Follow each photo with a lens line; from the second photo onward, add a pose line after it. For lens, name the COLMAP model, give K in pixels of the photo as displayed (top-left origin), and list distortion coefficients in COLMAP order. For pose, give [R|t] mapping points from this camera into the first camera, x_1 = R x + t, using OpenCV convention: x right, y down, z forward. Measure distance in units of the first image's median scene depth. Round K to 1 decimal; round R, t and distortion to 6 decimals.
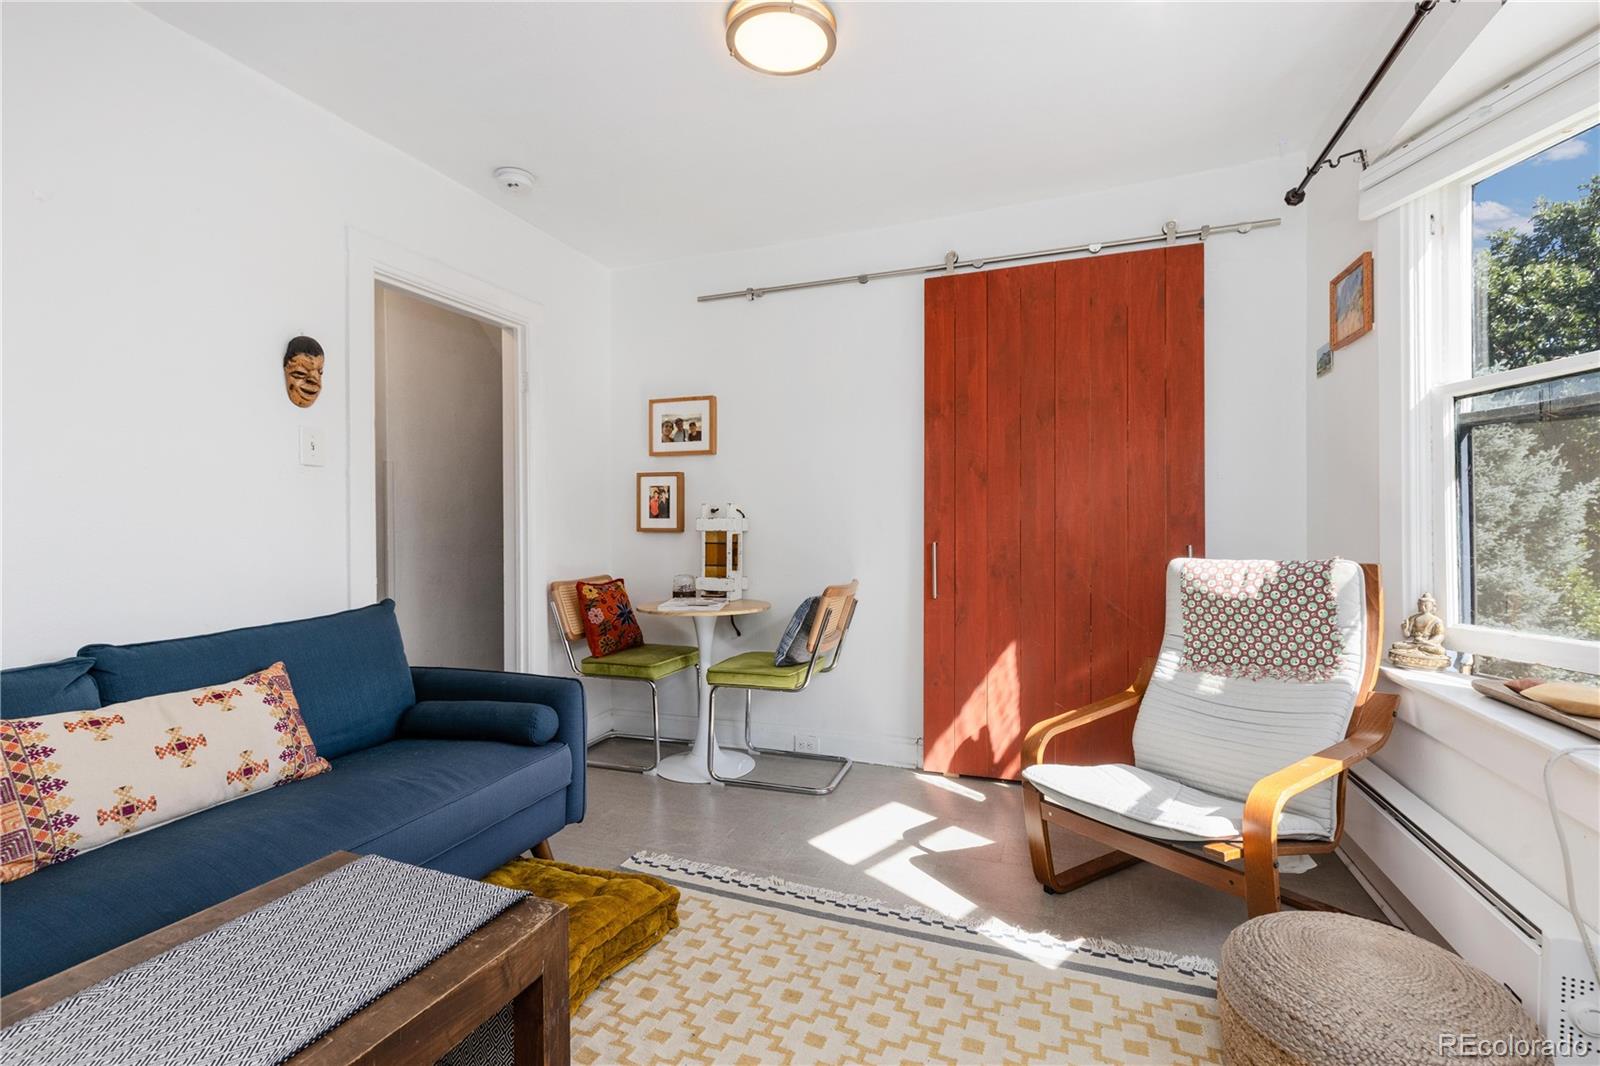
lens RADIAL K [[730.2, 0, 799.8], [0, 730.2, 529.1], [0, 0, 1]] dist [0.004622, 0.000482]
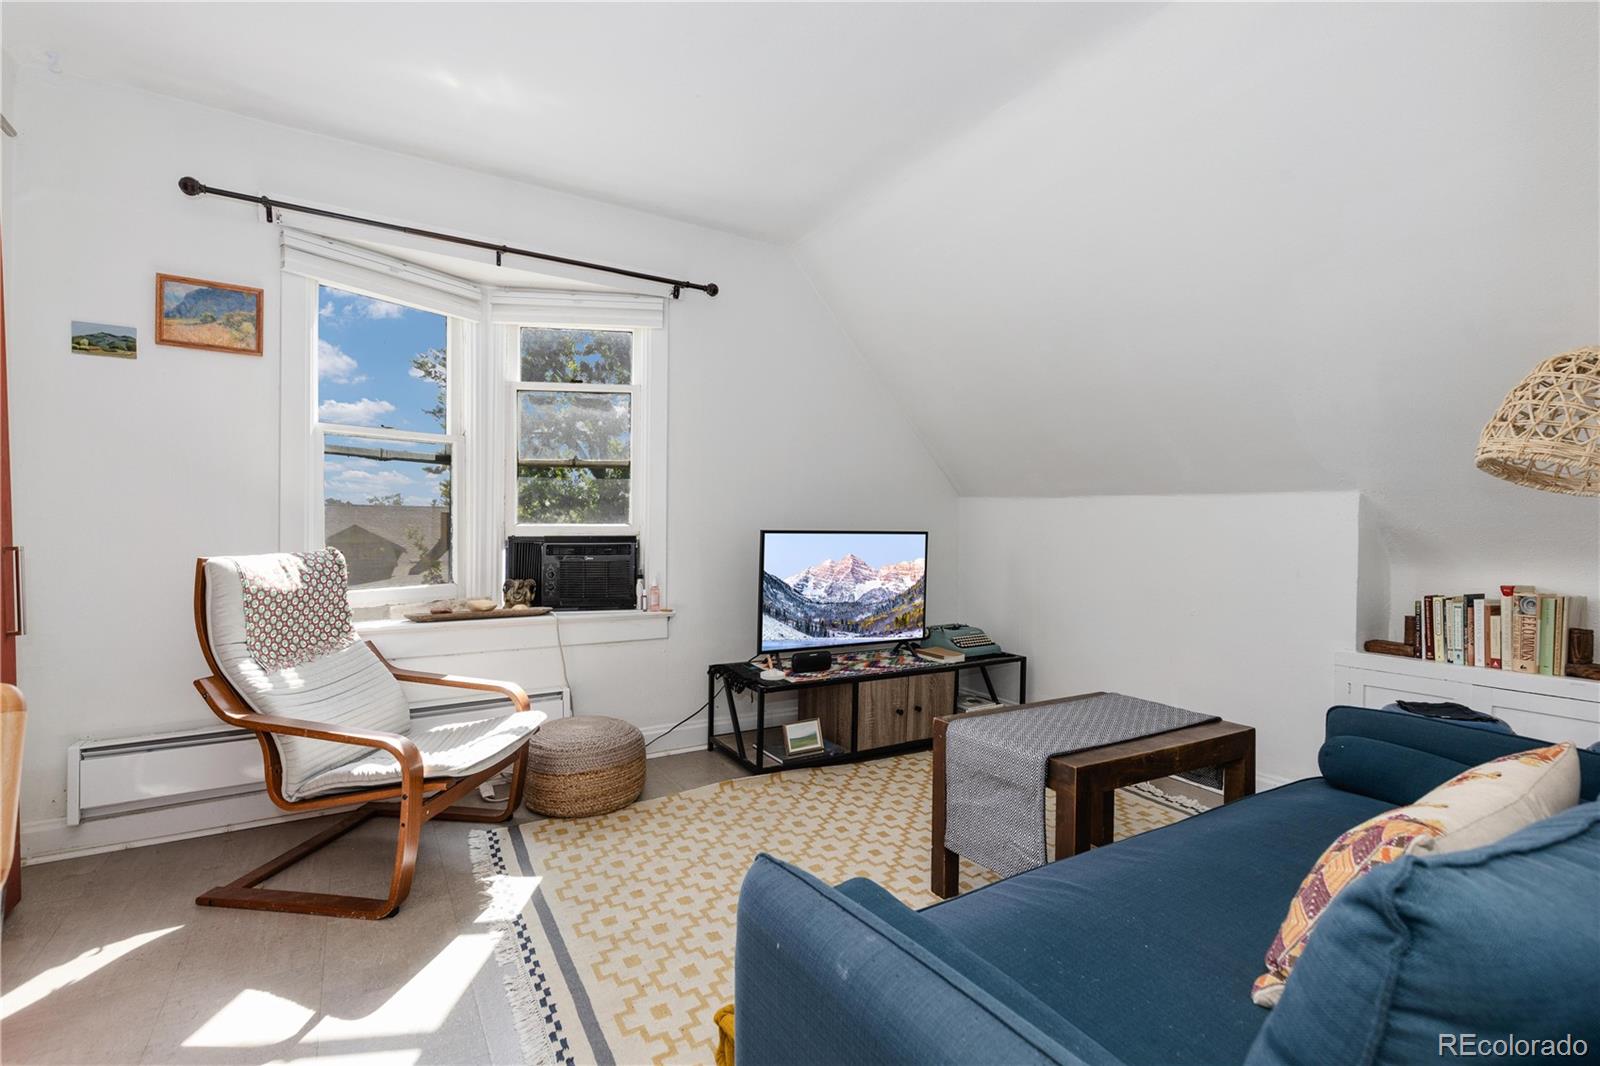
lens RADIAL K [[730.2, 0, 791.2], [0, 730.2, 525.8], [0, 0, 1]] dist [0.004622, 0.000482]
pose [[-0.785171, 0.002746, 0.619273, -0.704503], [-0.000158, 0.999989, -0.004634, 0.007789], [-0.619279, -0.003737, -0.785162, 1.581585]]
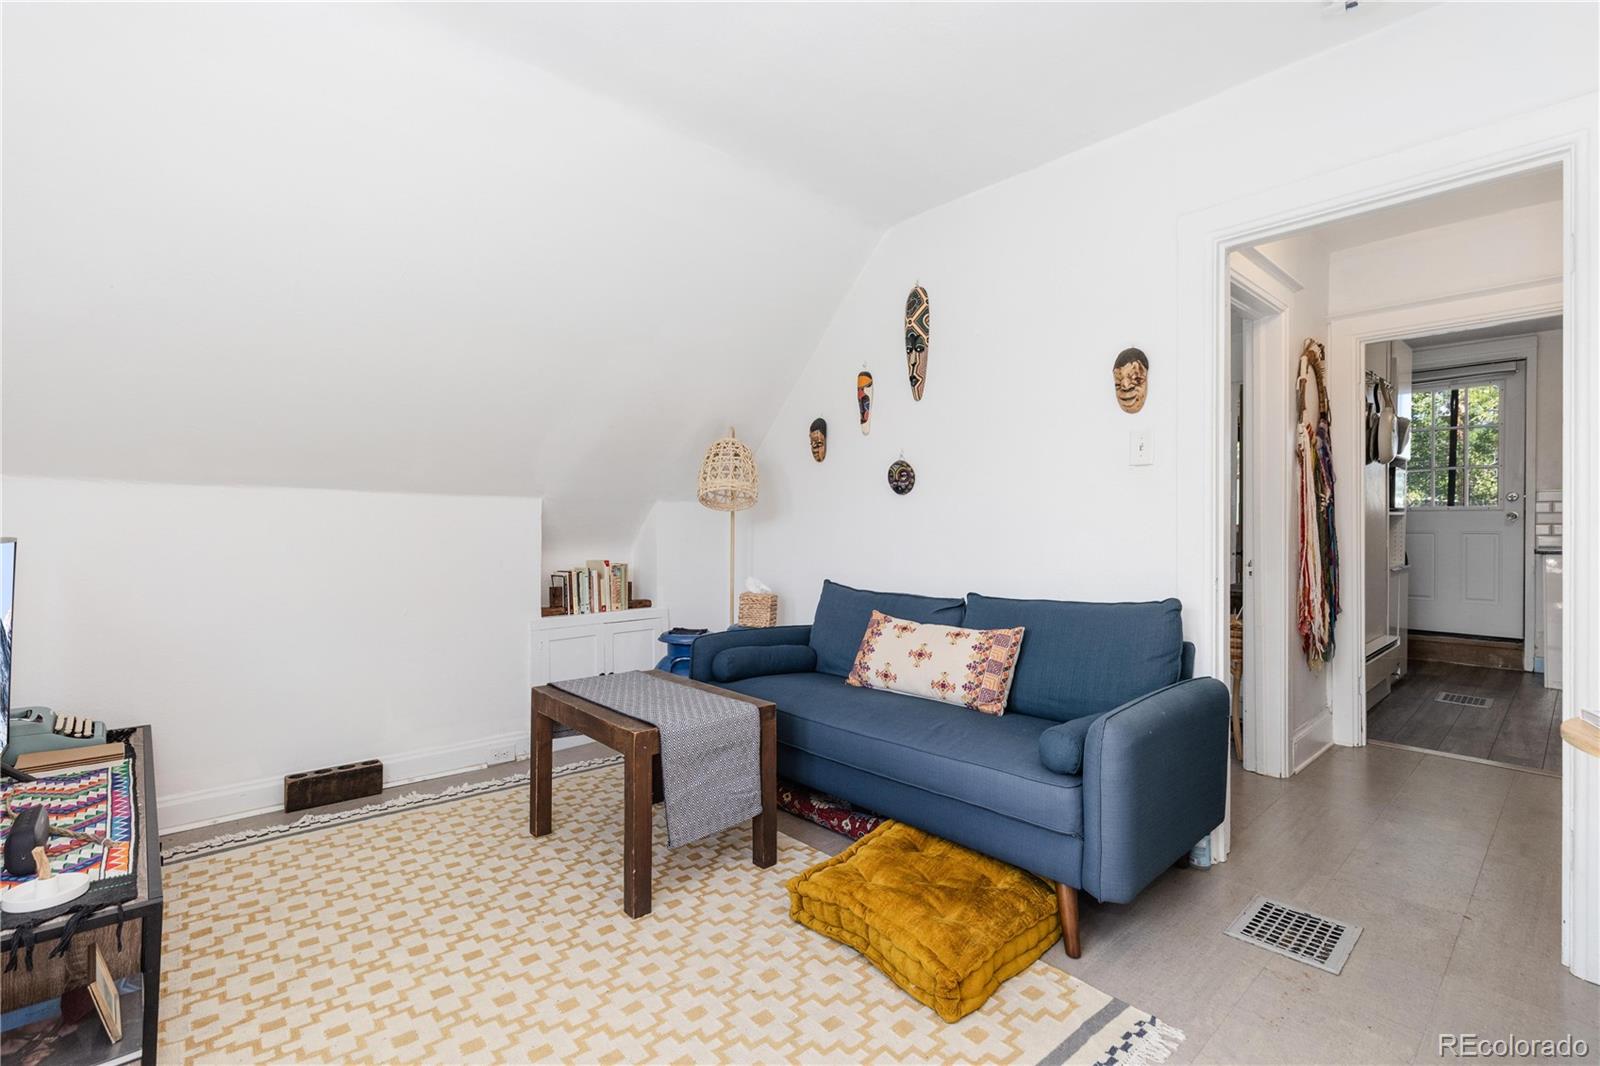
lens RADIAL K [[730.2, 0, 791.0], [0, 730.2, 526.7], [0, 0, 1]] dist [0.004622, 0.000482]
pose [[-0.455170, 0.011154, -0.890335, 0.639934], [0.001138, 0.999928, 0.011945, -0.012954], [0.890404, 0.004424, -0.455150, 1.244286]]
